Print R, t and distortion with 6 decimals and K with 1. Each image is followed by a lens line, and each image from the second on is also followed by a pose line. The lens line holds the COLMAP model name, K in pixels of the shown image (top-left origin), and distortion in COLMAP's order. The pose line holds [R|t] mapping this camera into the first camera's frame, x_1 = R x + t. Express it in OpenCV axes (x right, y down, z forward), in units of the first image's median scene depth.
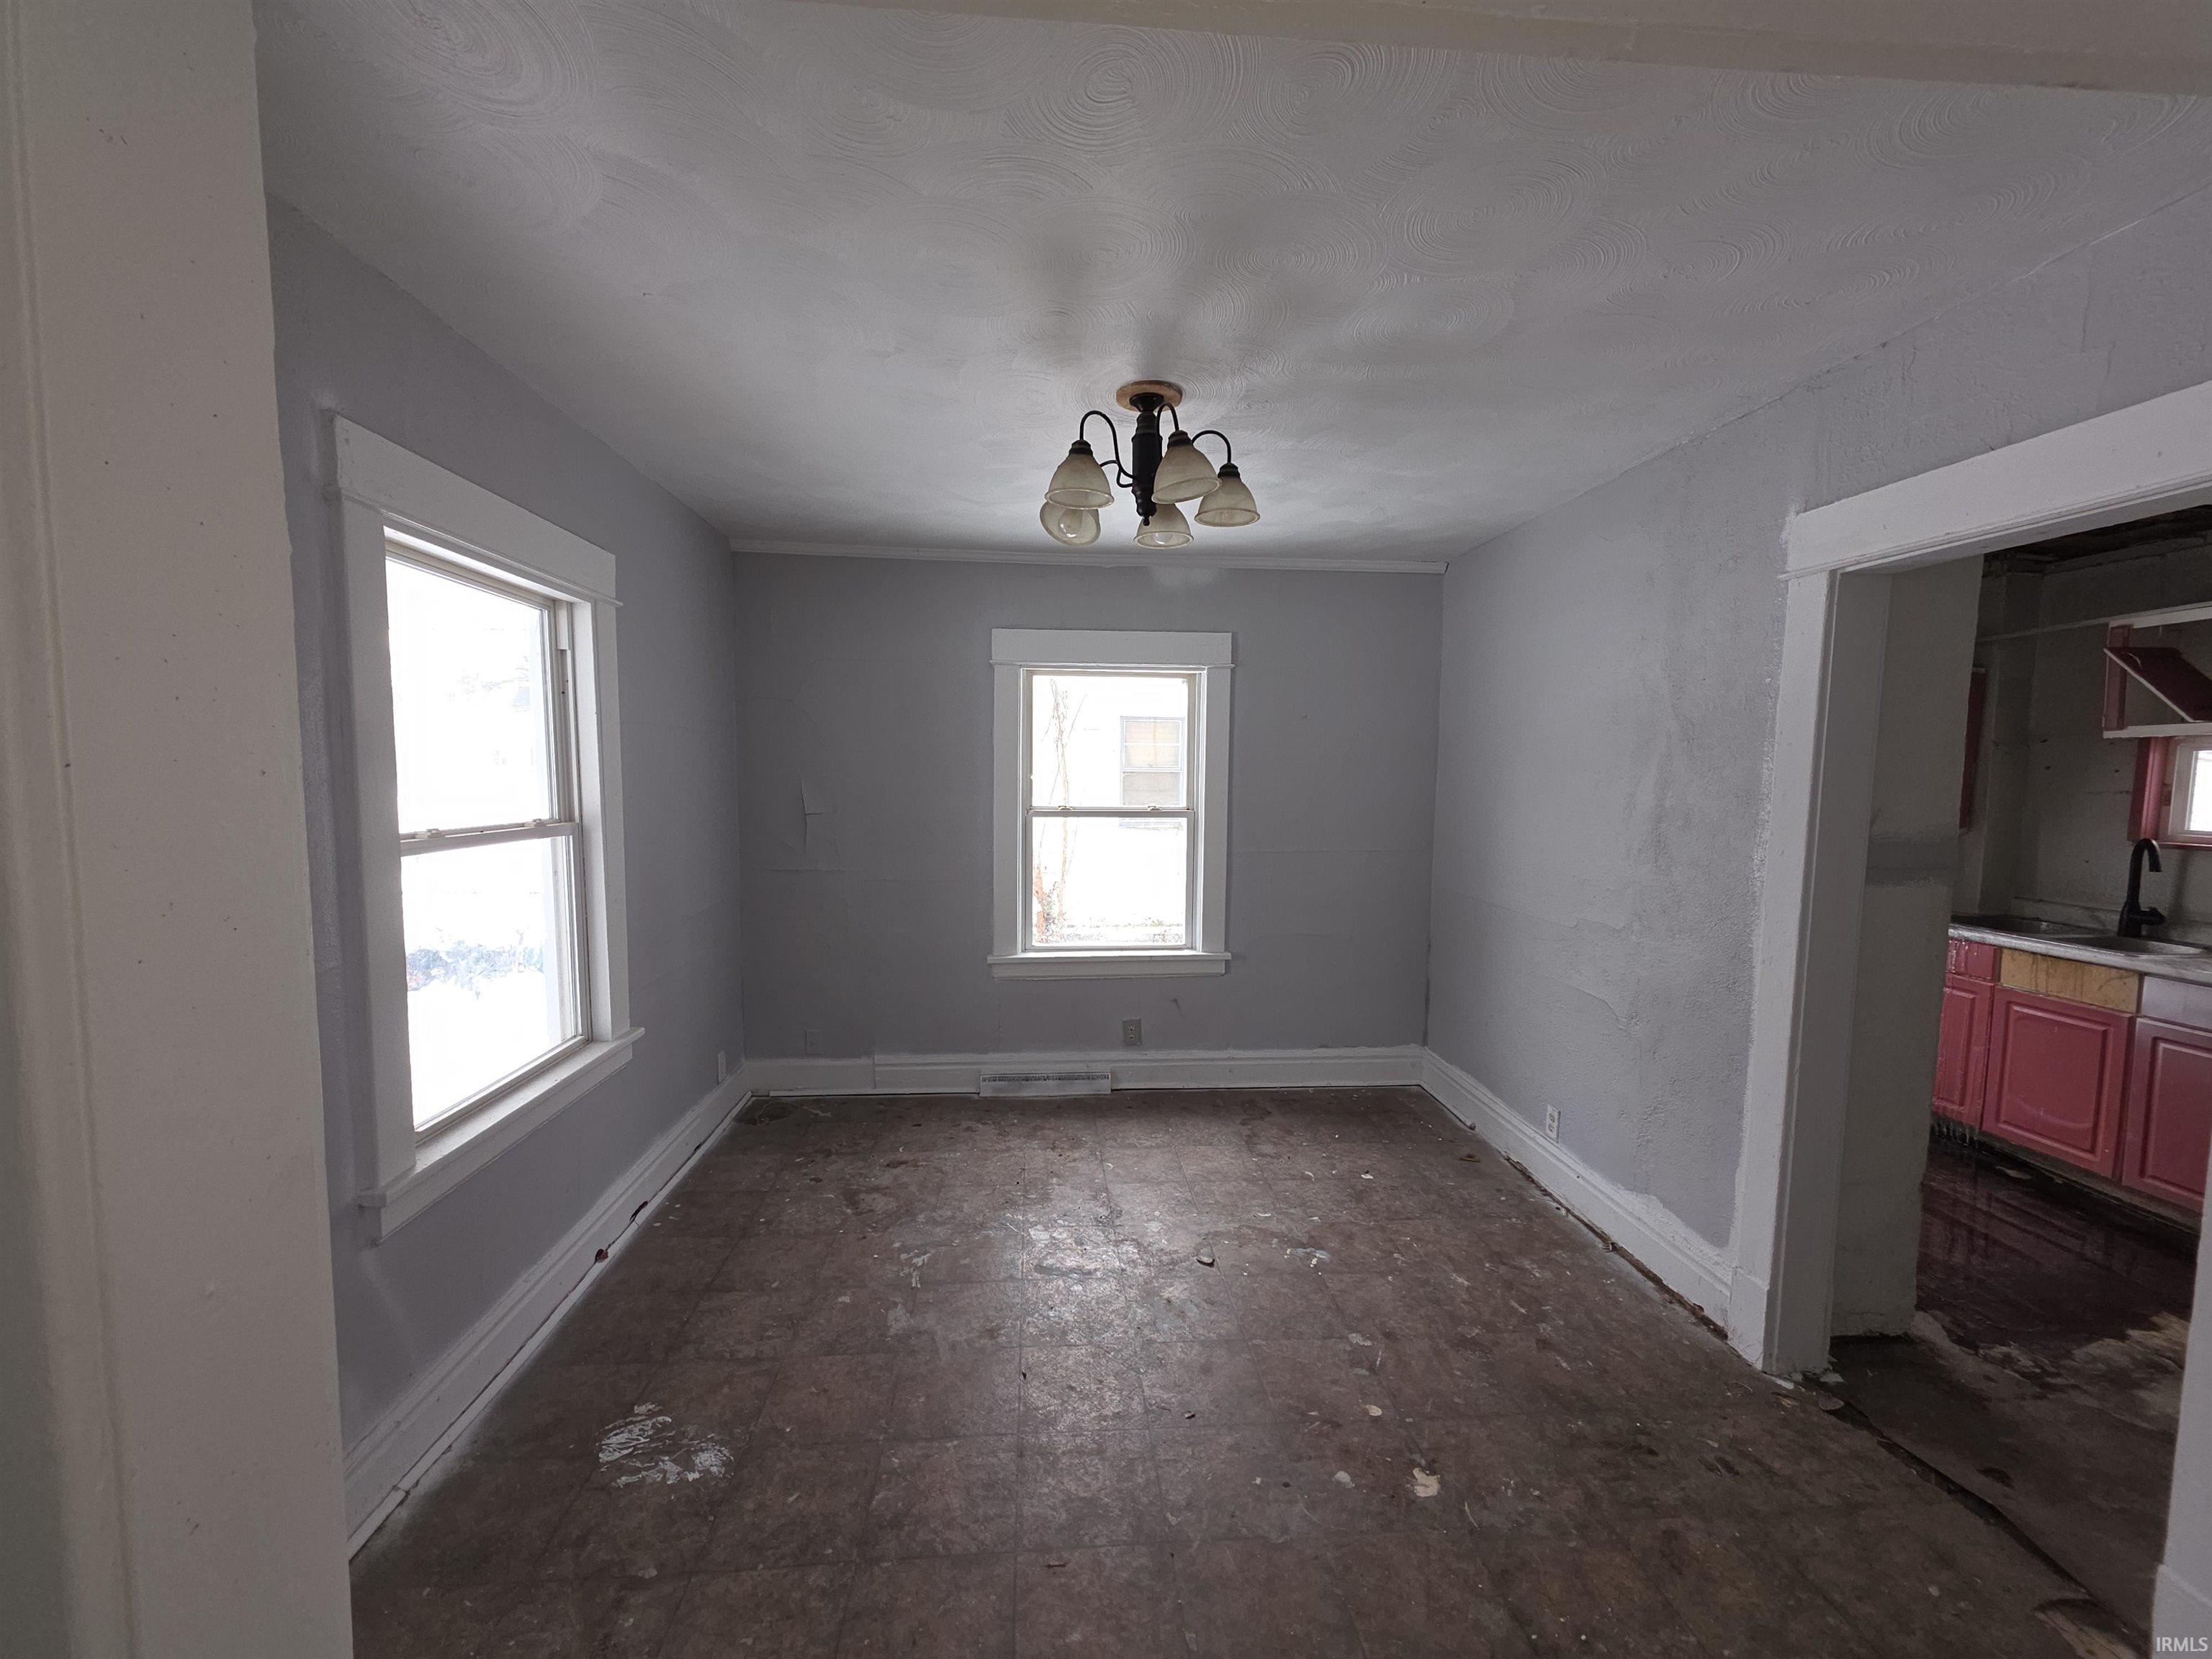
lens RADIAL K [[870.6, 0, 1107.5], [0, 870.6, 845.0], [0, 0, 1]] dist [0.001458, 0.000257]
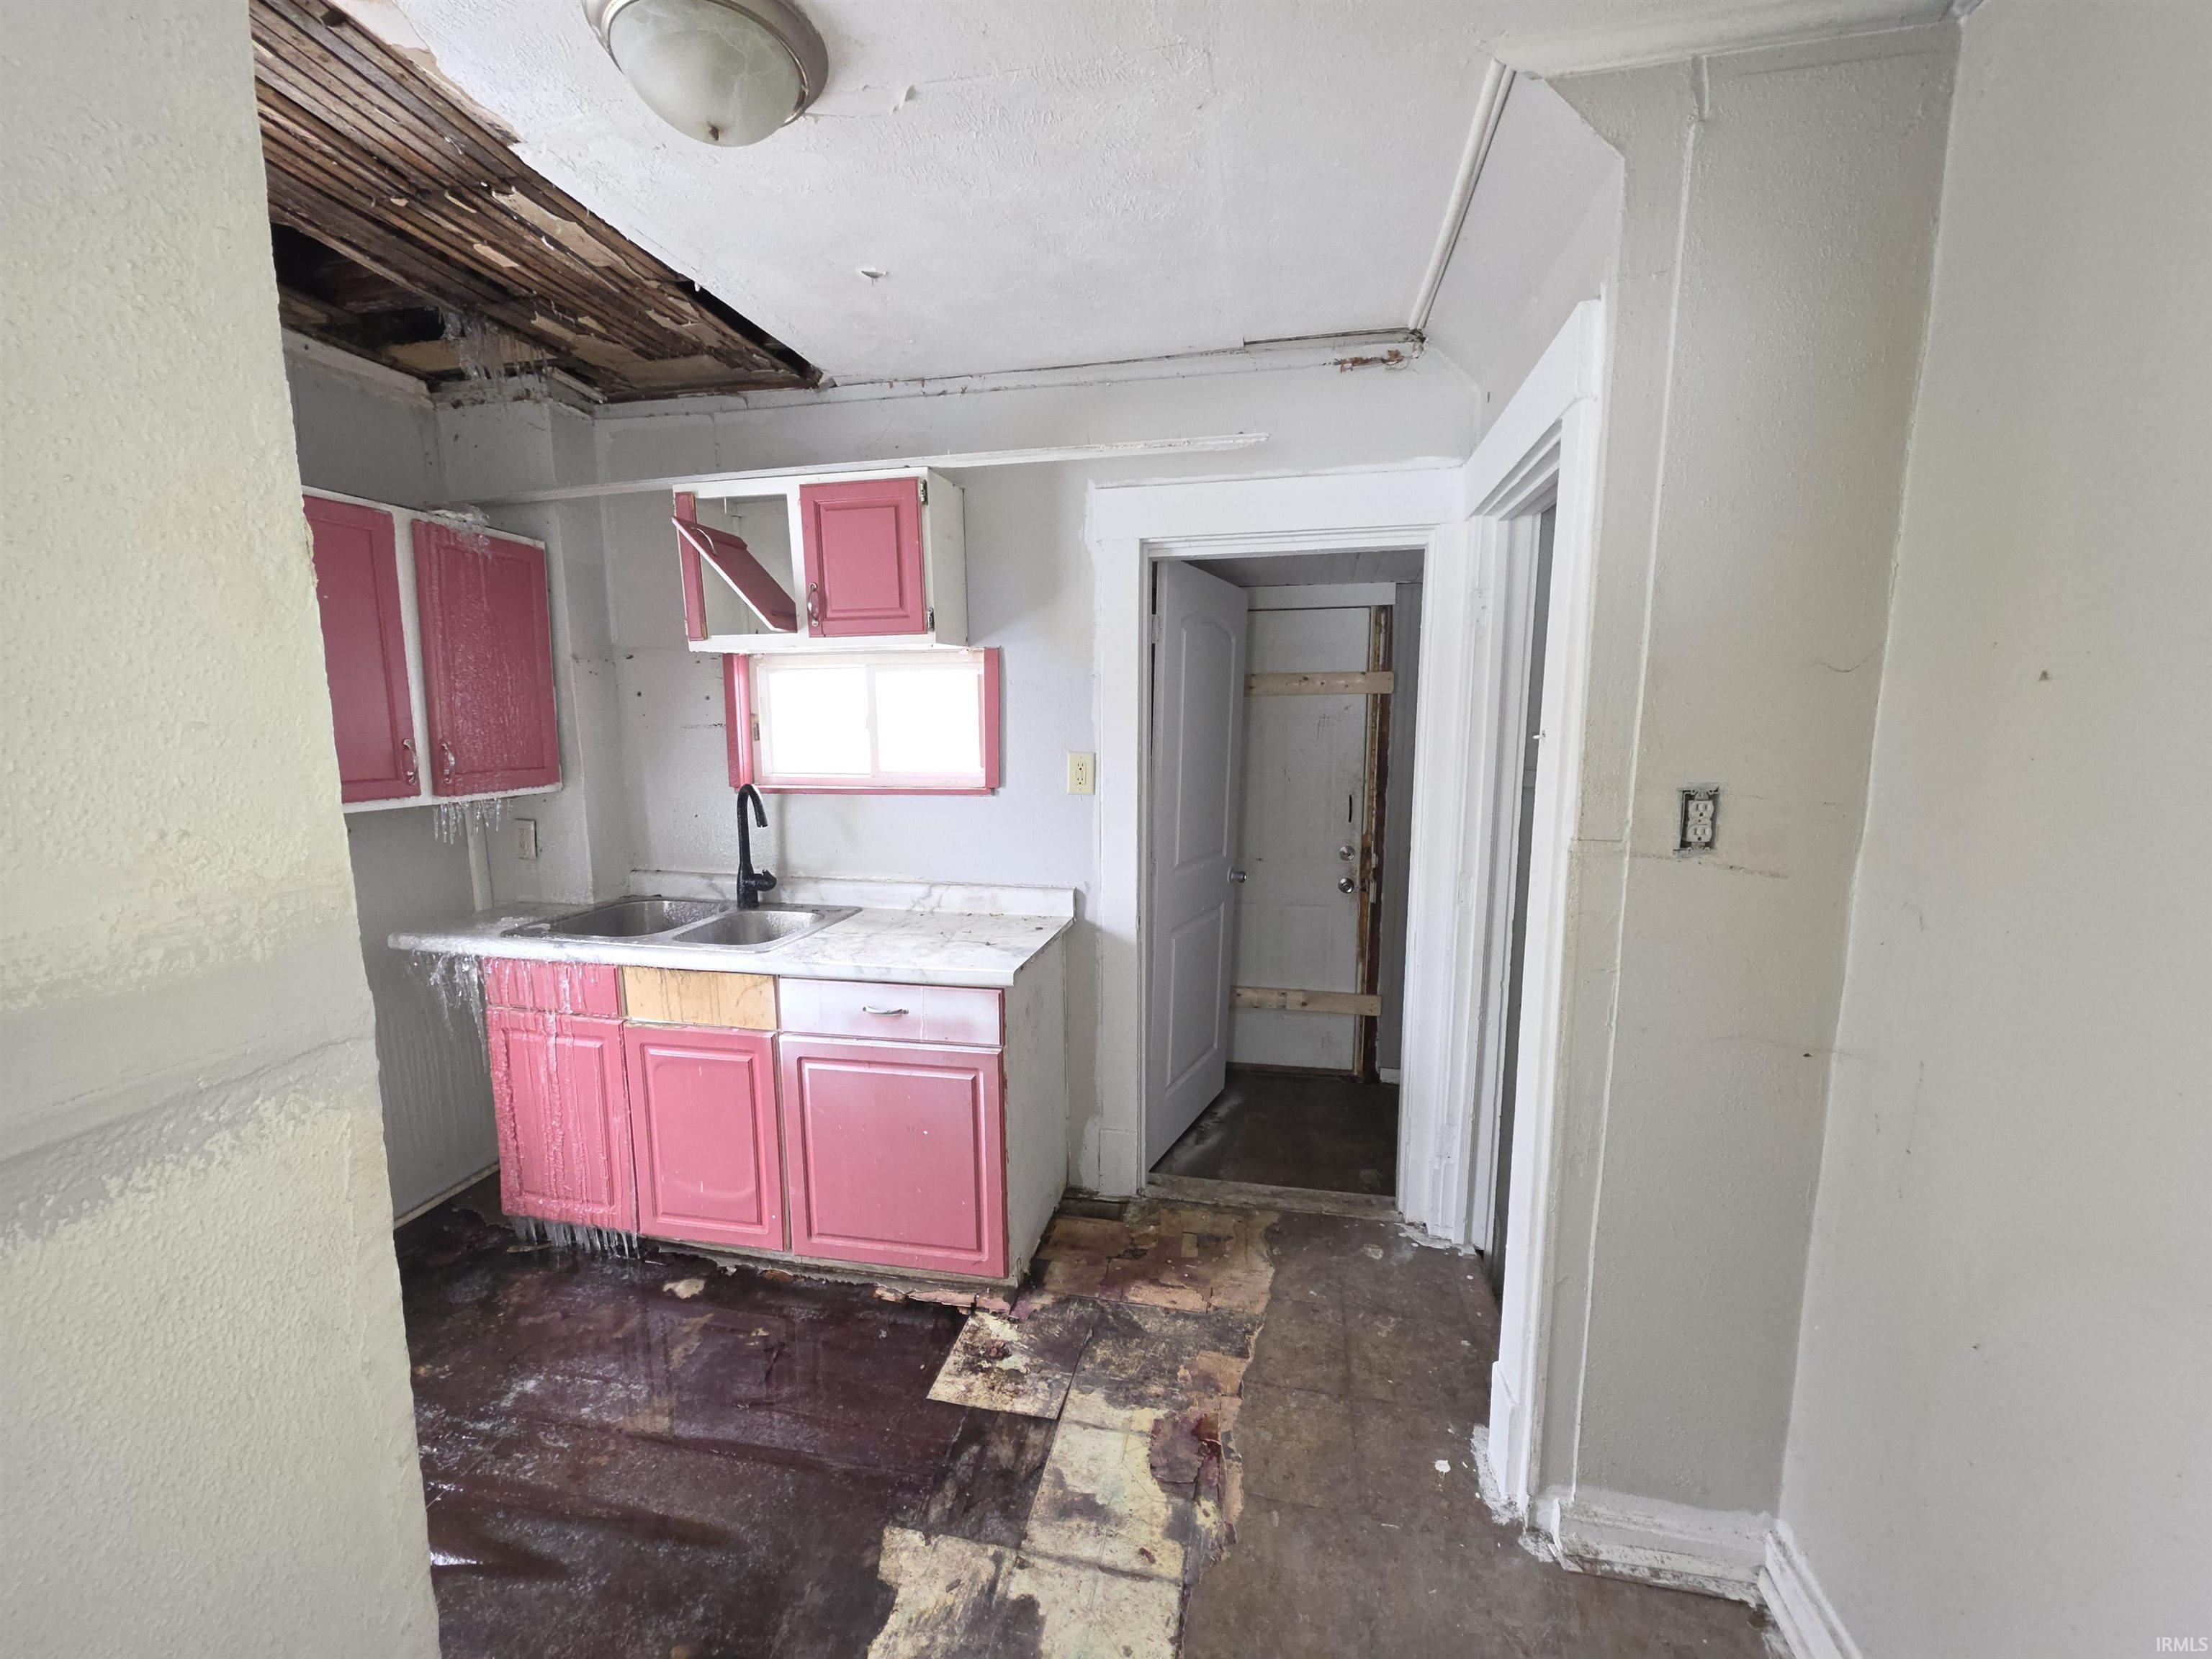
lens RADIAL K [[870.6, 0, 1101.9], [0, 870.6, 838.4], [0, 0, 1]] dist [0.001458, 0.000257]
pose [[0.278504, -0.139468, 0.950255, 0.536355], [0.085710, 0.989062, 0.120043, -0.025639], [-0.956603, 0.048014, 0.287411, 0.479614]]
